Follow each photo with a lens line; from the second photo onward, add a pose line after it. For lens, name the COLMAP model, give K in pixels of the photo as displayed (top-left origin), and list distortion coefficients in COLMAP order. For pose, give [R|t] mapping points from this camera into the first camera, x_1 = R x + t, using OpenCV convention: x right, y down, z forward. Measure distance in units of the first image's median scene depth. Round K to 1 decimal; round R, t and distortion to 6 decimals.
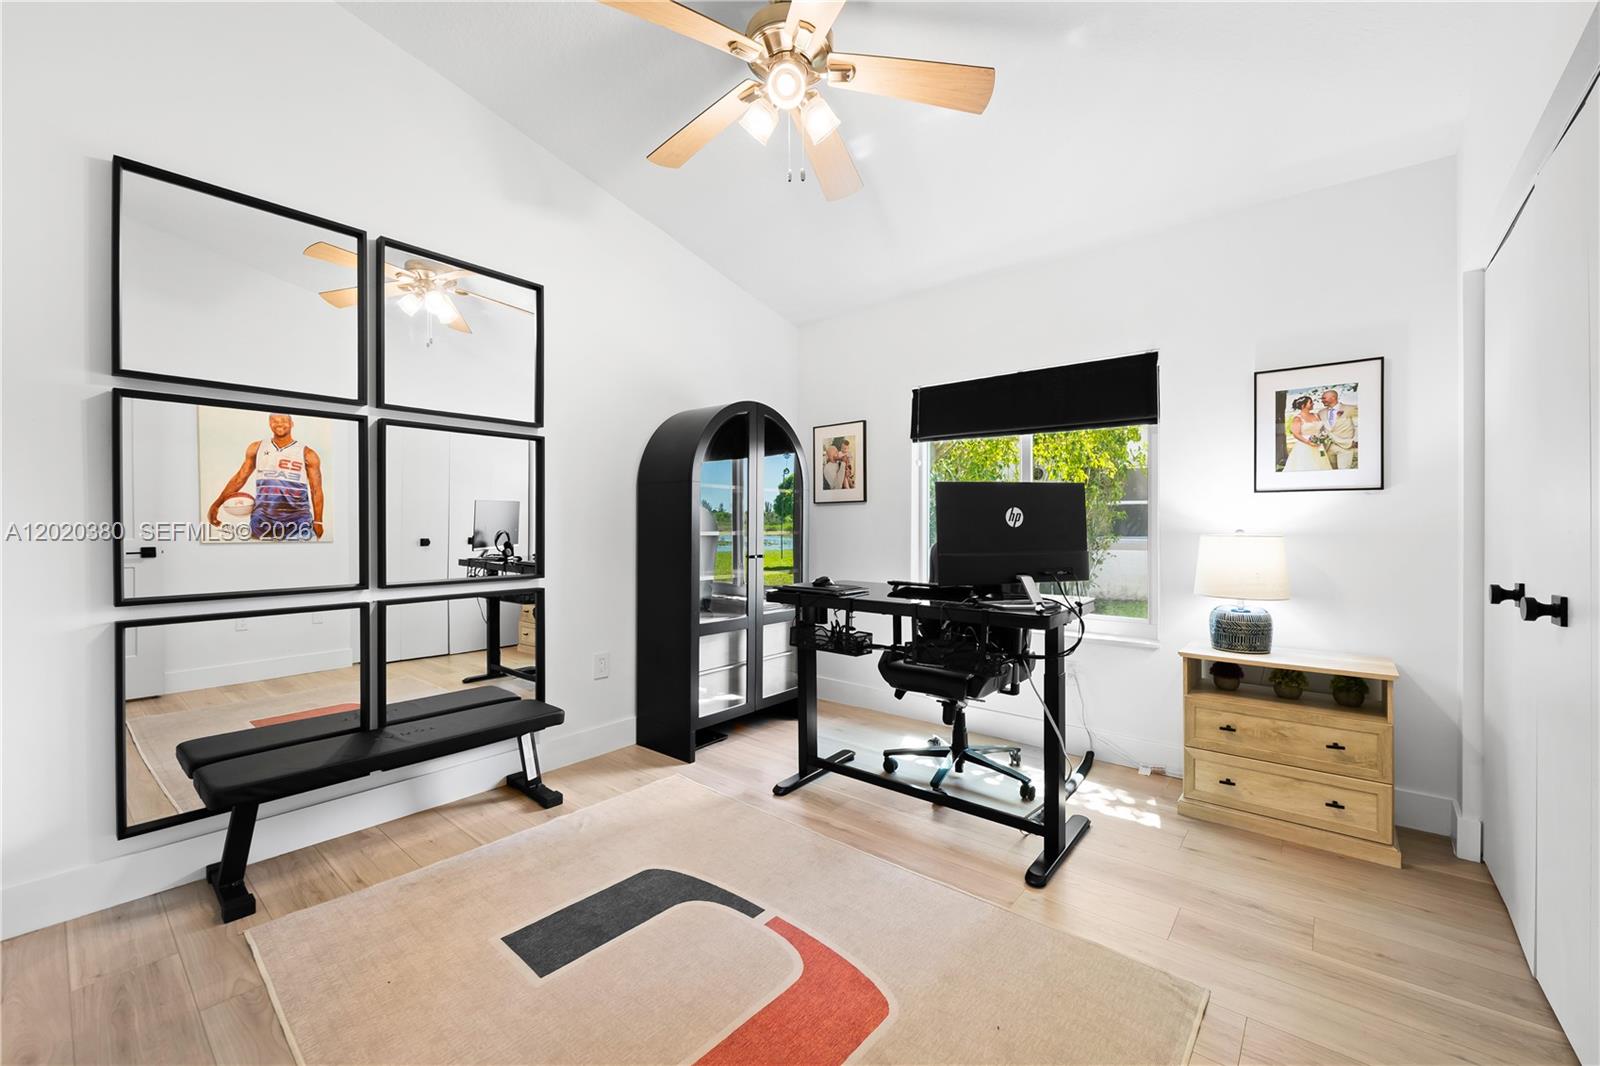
lens RADIAL K [[641.7, 0, 809.0], [0, 641.7, 532.7], [0, 0, 1]] dist [-0.001489, -0.001183]
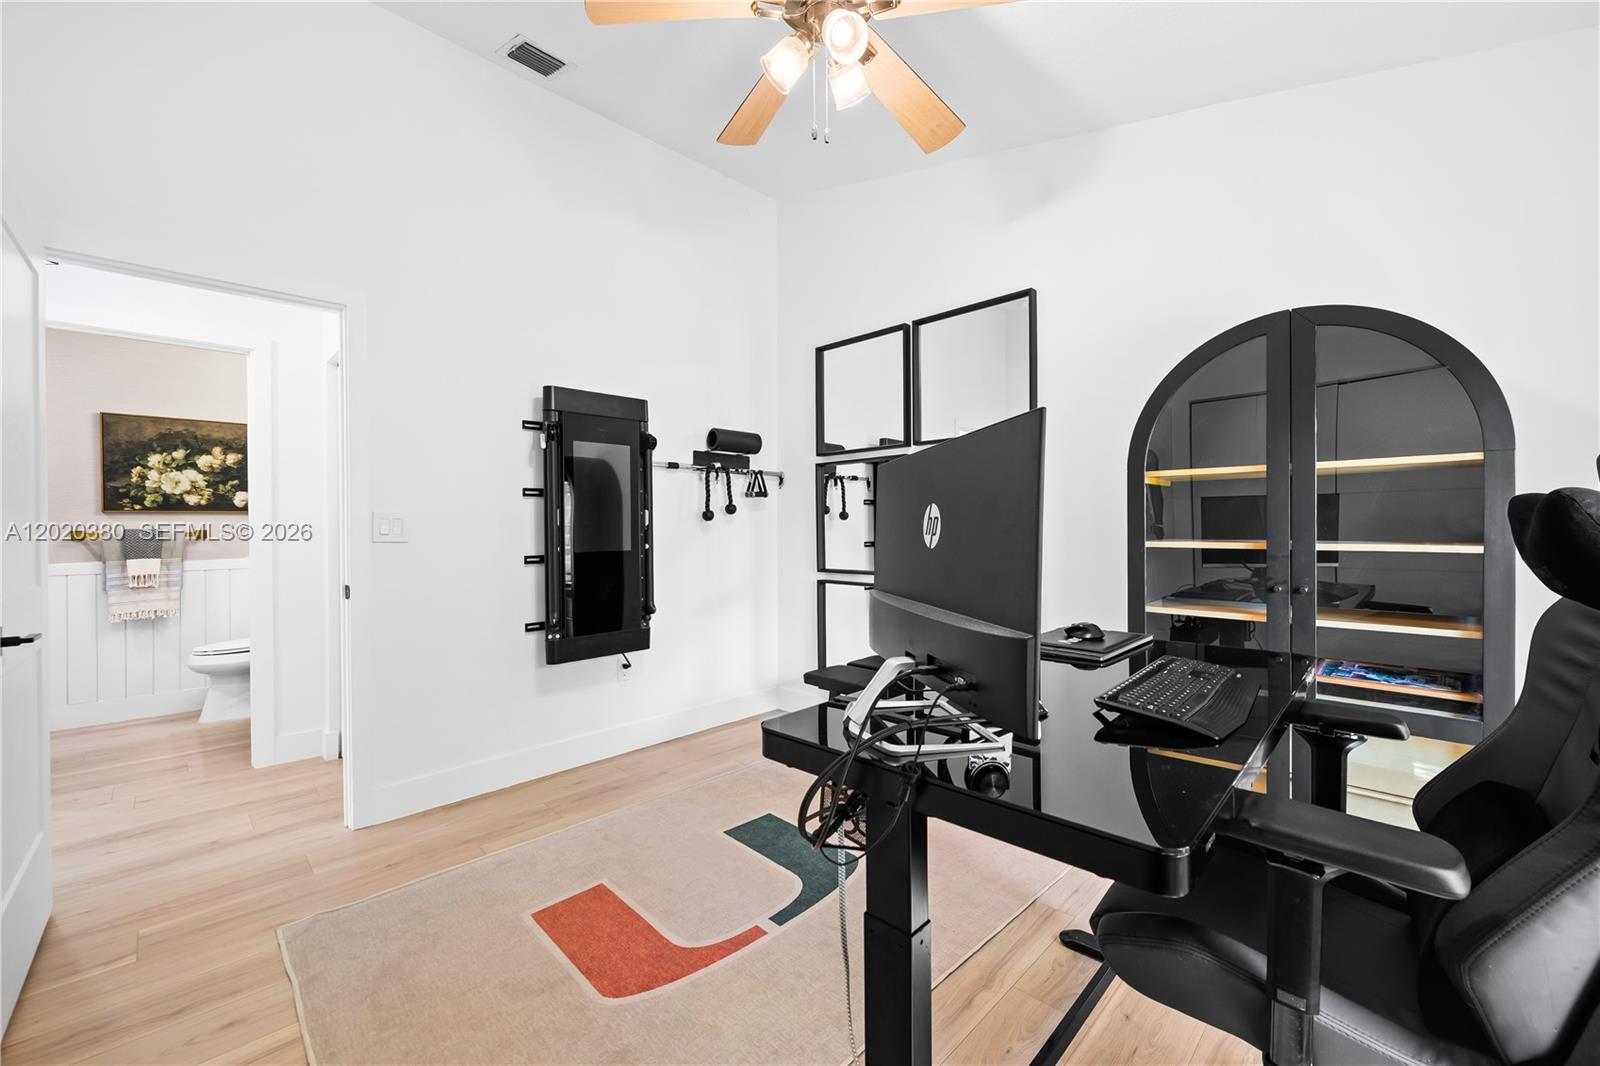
lens RADIAL K [[641.7, 0, 809.2], [0, 641.7, 530.4], [0, 0, 1]] dist [-0.001489, -0.001183]
pose [[-0.092565, 0.005890, -0.995689, 0.766171], [0.001582, 0.999982, 0.005768, -0.023629], [0.995705, -0.001041, -0.092572, 0.955796]]
